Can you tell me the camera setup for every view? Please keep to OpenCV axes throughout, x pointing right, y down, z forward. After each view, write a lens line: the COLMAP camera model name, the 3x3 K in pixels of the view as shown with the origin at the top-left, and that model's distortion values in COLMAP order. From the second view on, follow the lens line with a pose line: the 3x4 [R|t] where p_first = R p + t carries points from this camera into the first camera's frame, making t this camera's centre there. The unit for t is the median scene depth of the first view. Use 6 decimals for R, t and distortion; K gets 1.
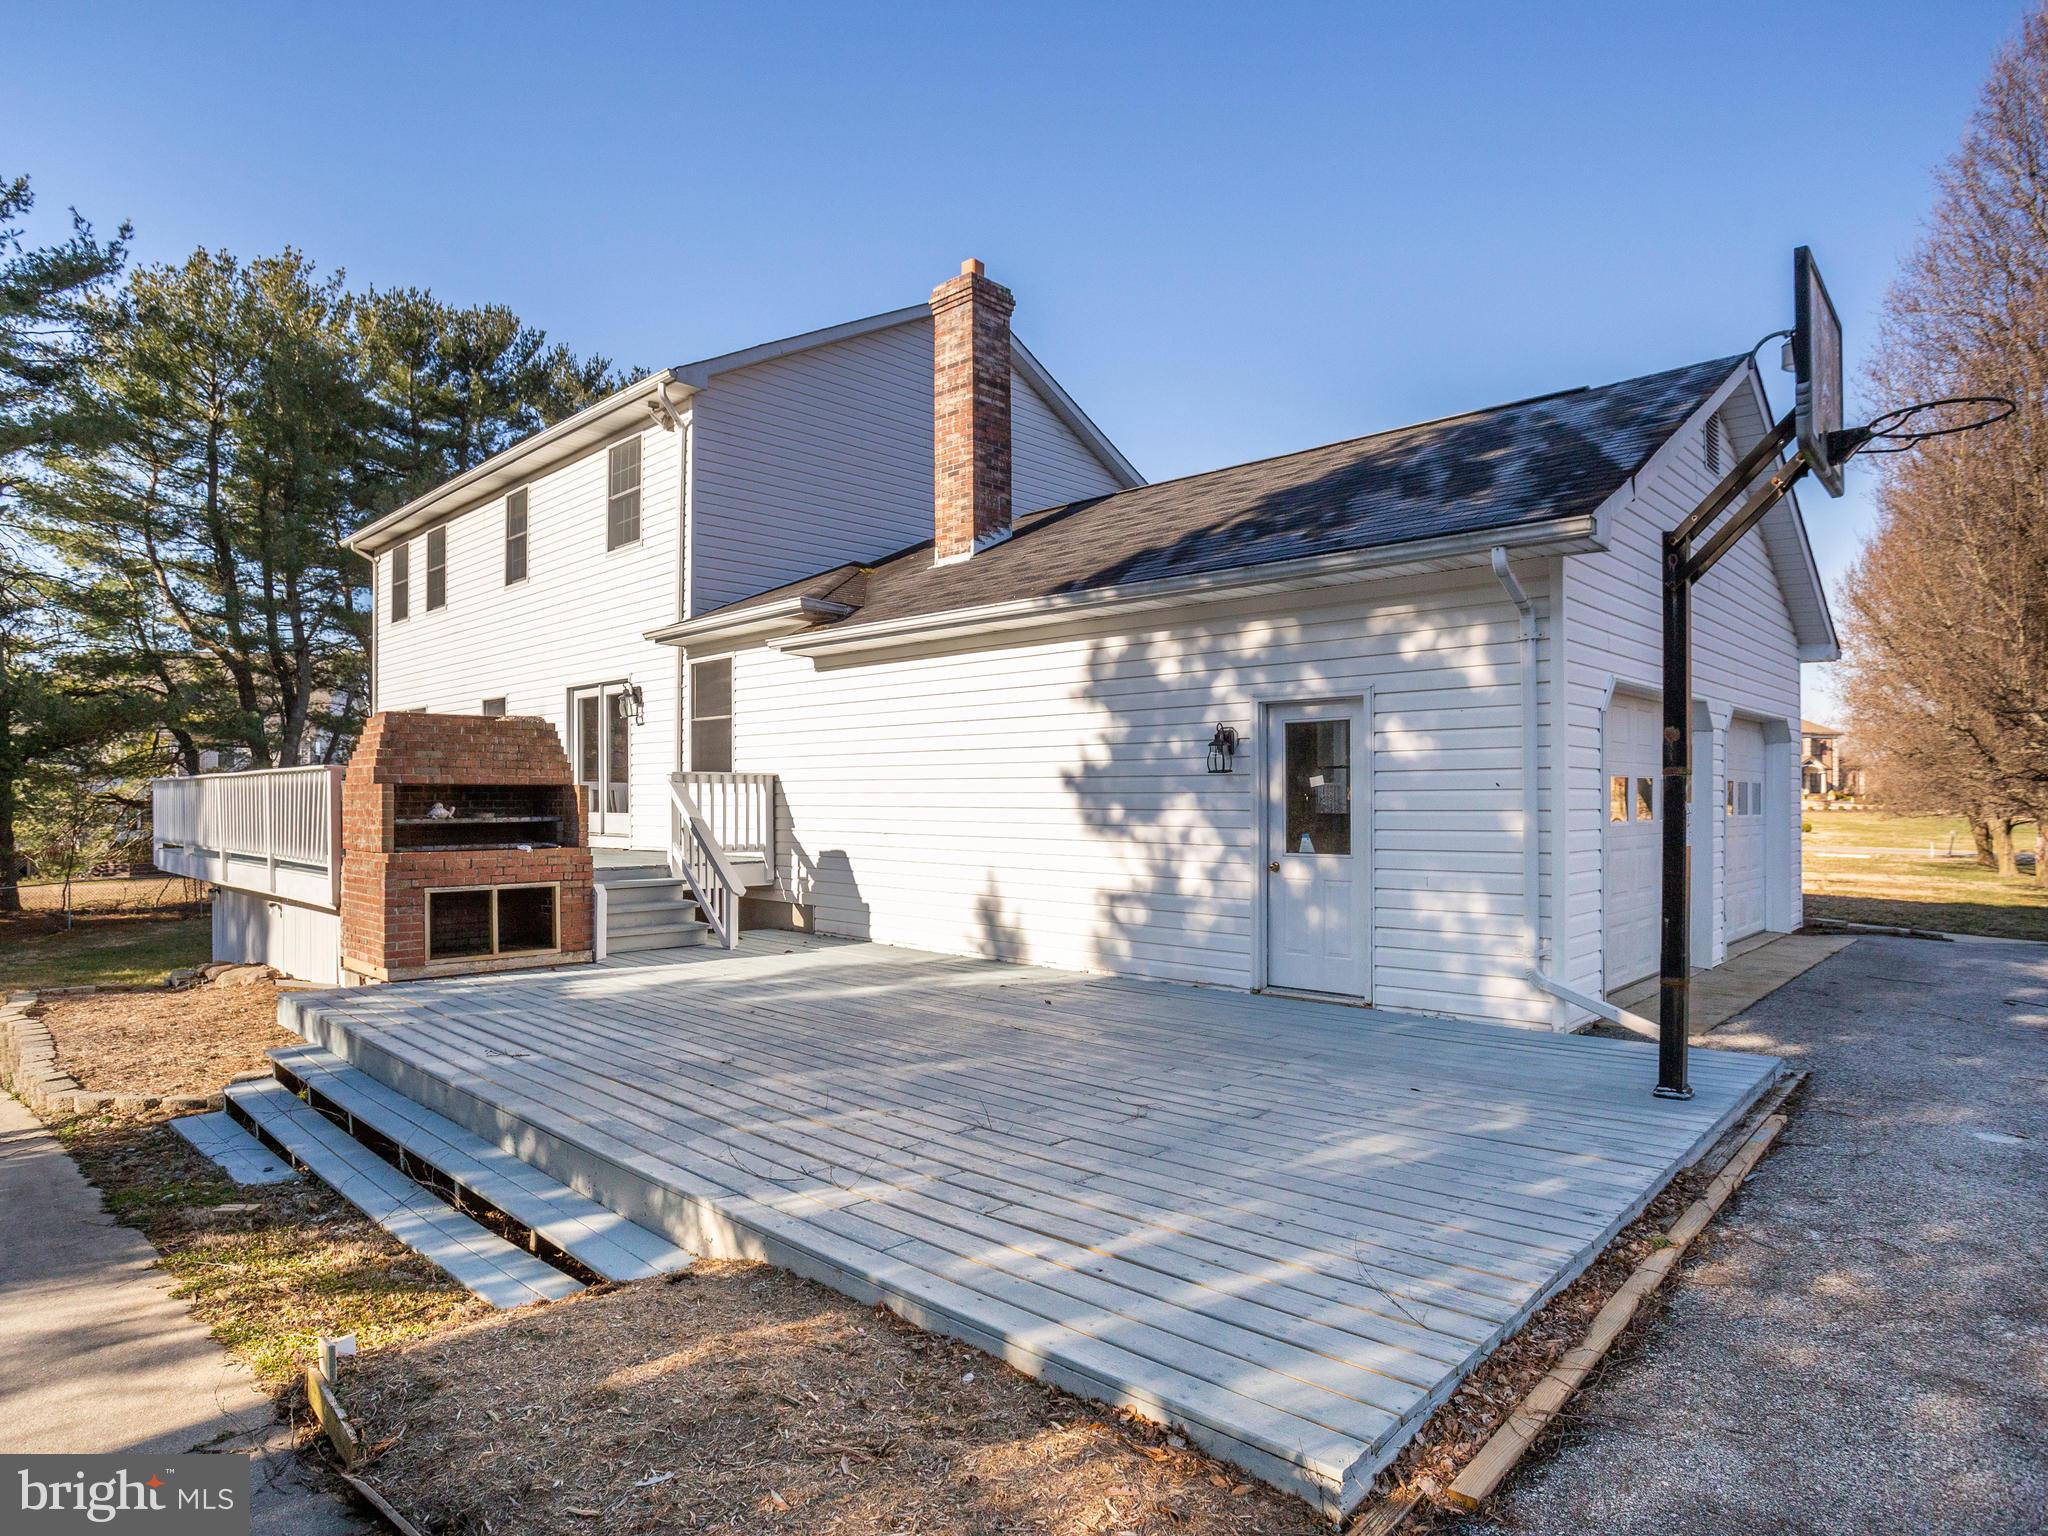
lens RADIAL K [[1159.0, 0, 1124.2], [0, 1159.0, 769.7], [0, 0, 1]] dist [-0.056856, 0.021545]
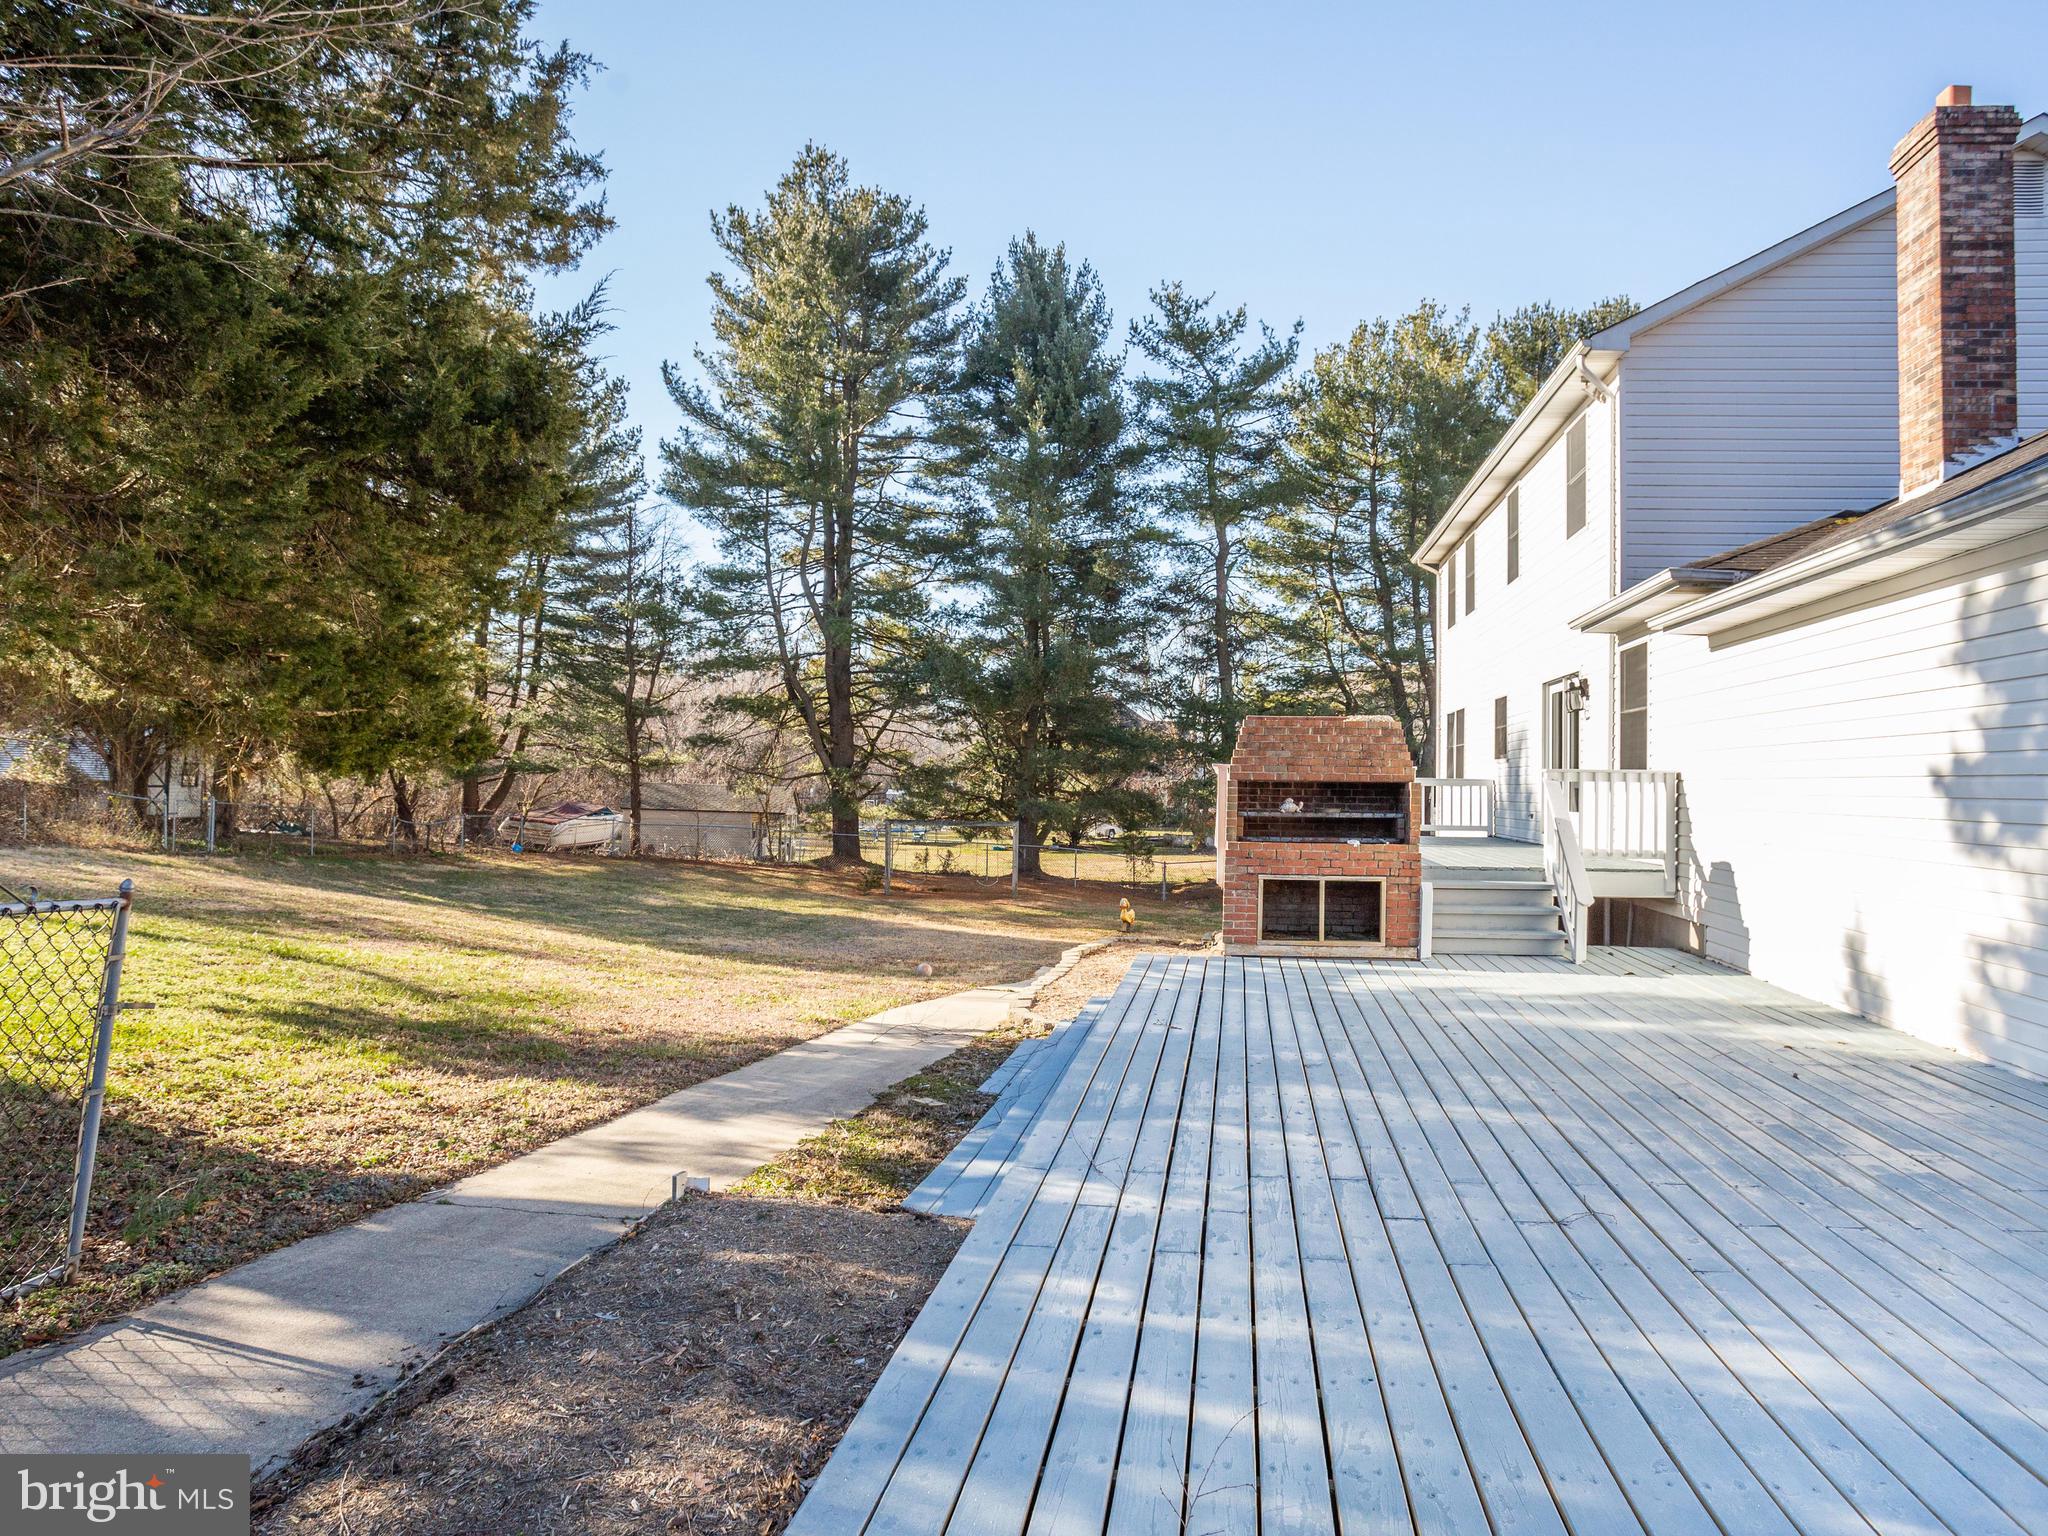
lens RADIAL K [[1264.6, 0, 1195.3], [0, 1264.6, 758.5], [0, 0, 1]] dist [-0.087235, 0.081096]
pose [[0.628702, -0.007961, -0.777606, 0.212250], [0.002987, 0.999965, -0.007823, 0.000239], [0.777641, 0.002595, 0.628703, 0.123732]]
